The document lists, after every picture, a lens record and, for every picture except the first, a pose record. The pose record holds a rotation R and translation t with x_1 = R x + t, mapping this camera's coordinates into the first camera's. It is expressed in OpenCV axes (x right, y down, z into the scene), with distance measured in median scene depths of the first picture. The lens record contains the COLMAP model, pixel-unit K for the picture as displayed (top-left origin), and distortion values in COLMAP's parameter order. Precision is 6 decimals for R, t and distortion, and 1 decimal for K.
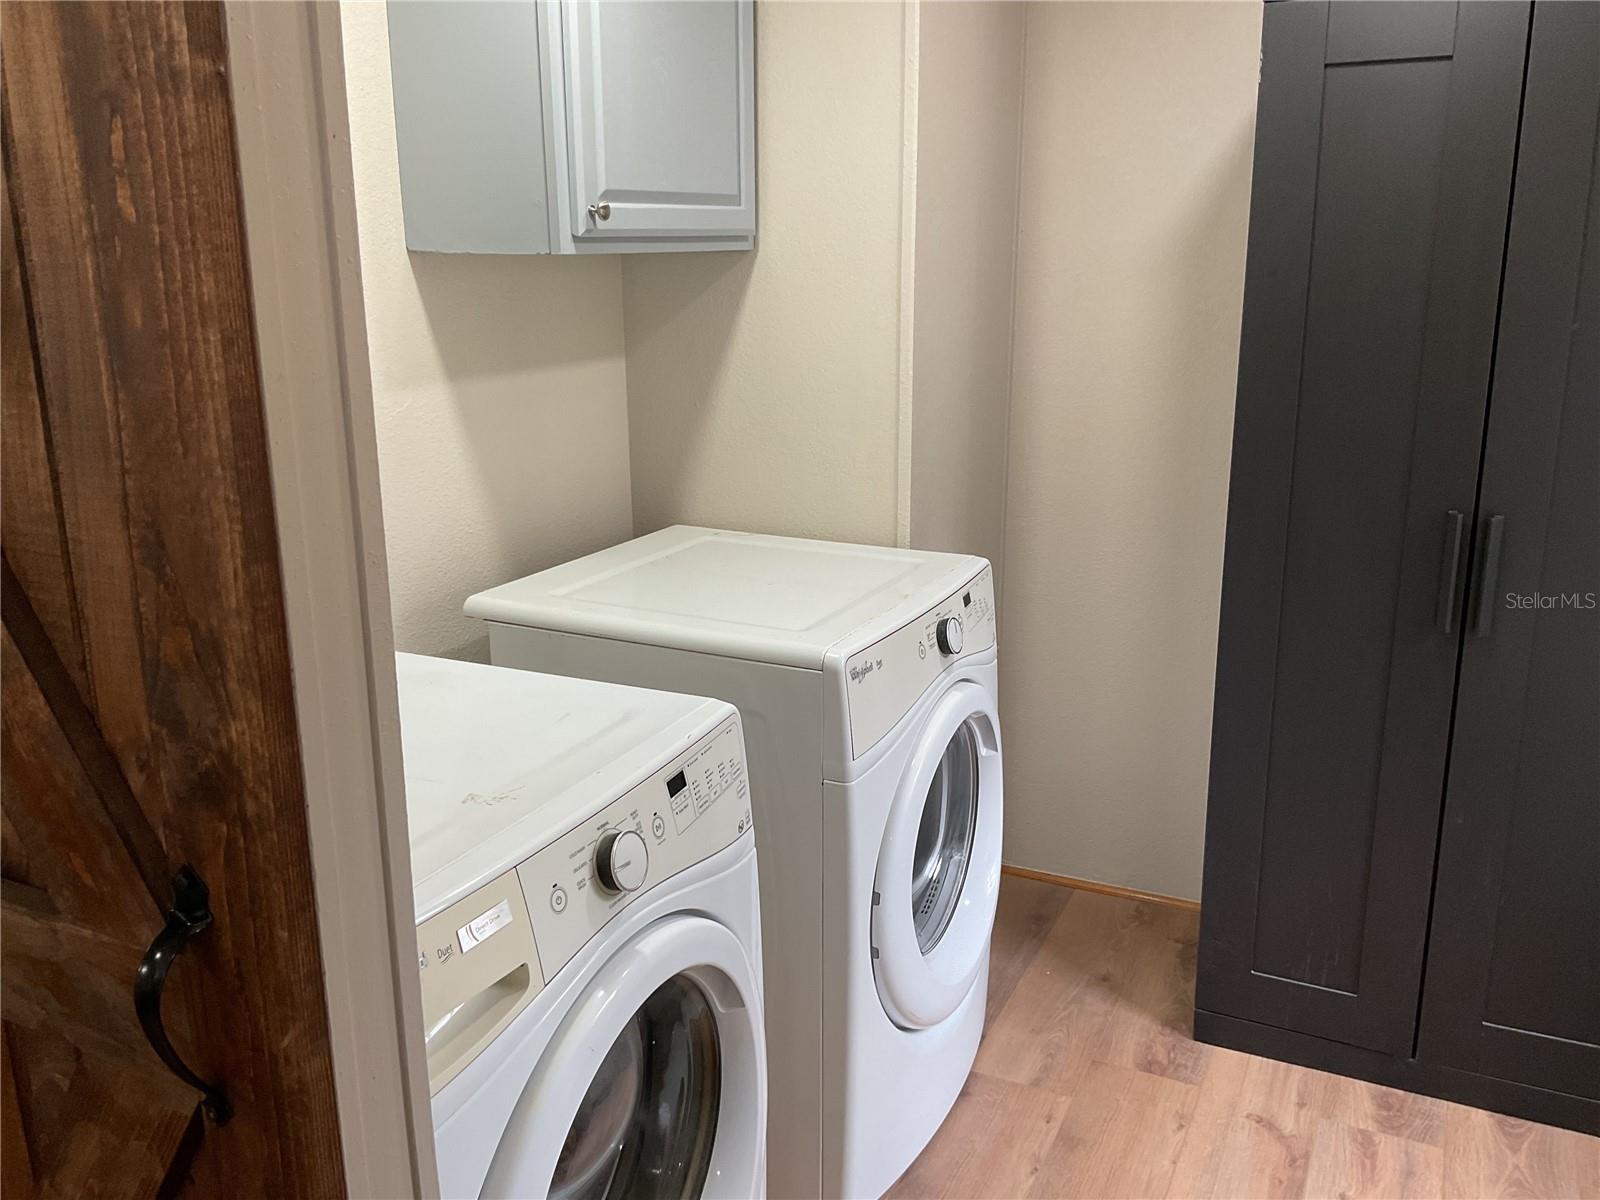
lens RADIAL K [[1332.7, 0, 798.7], [0, 1332.7, 591.0], [0, 0, 1]] dist [0.124618, -0.244785]
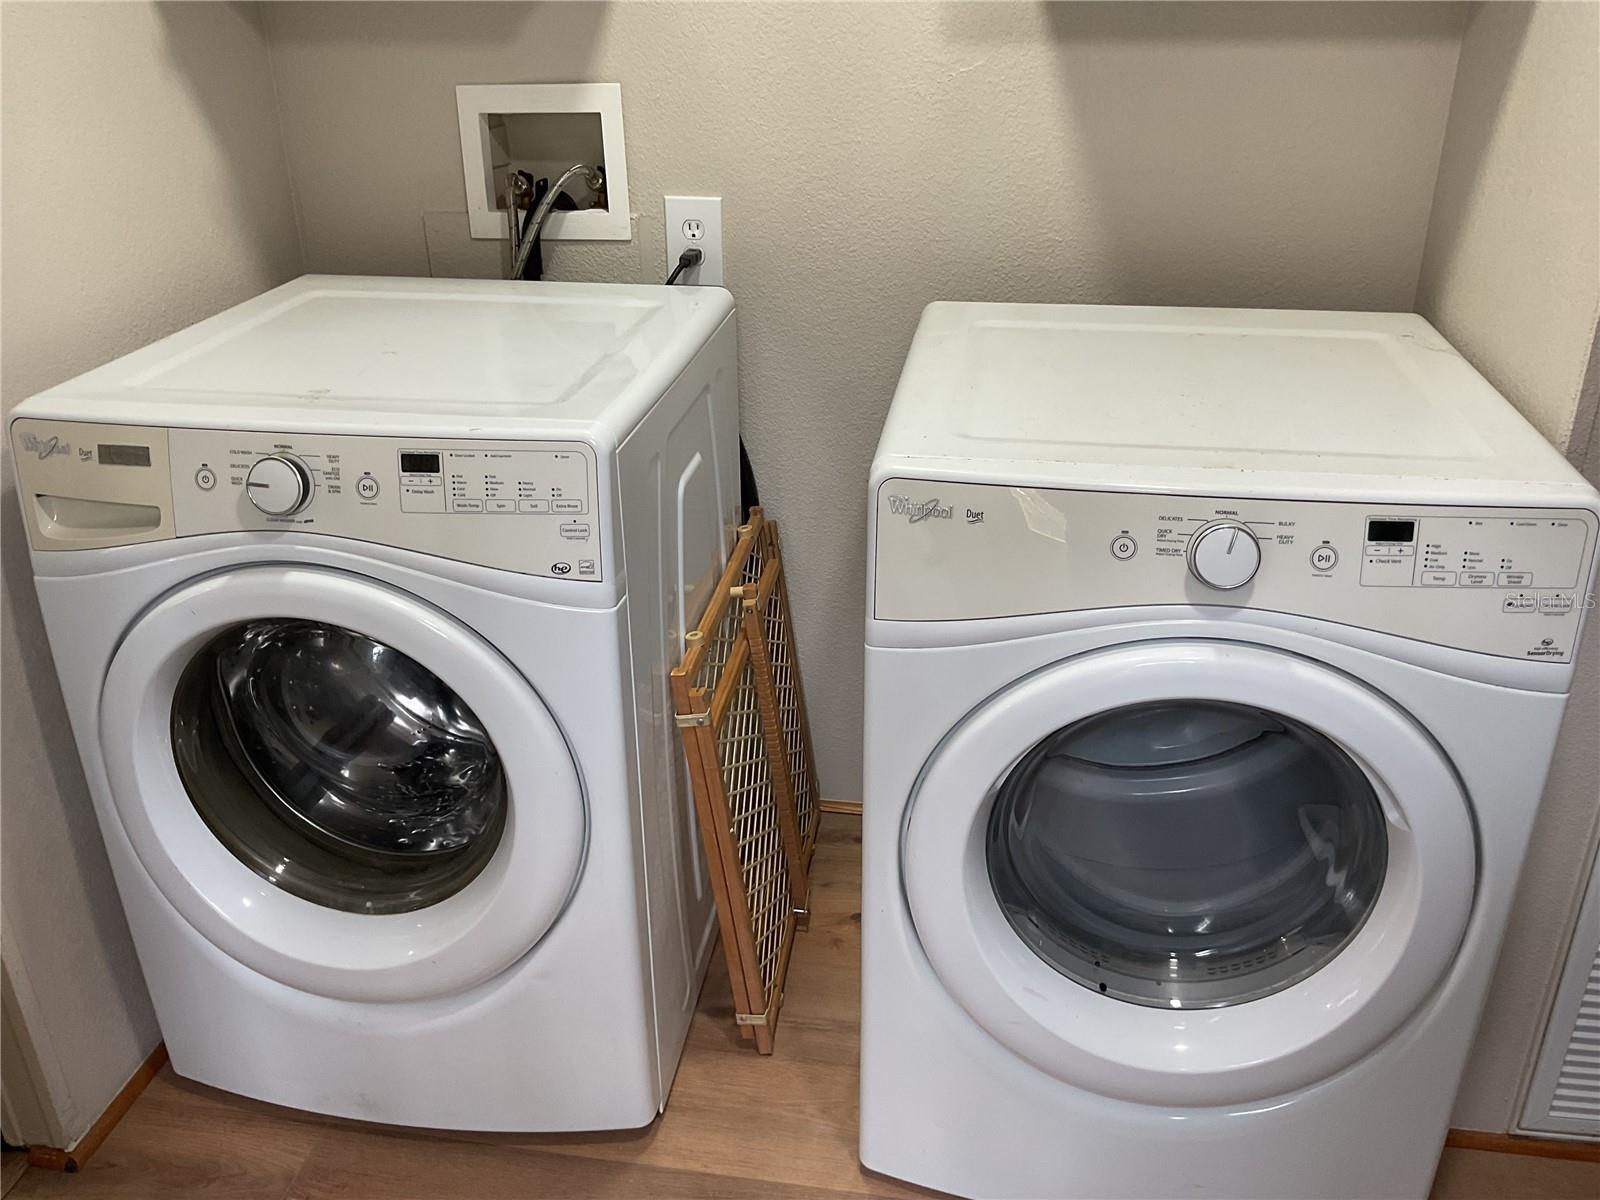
lens RADIAL K [[1332.7, 0, 798.7], [0, 1332.7, 591.0], [0, 0, 1]] dist [0.124618, -0.244785]
pose [[0.277434, 0.412740, -0.867569, 0.816633], [-0.228764, 0.905424, 0.357595, -0.167142], [0.933112, 0.099260, 0.345616, 0.916679]]
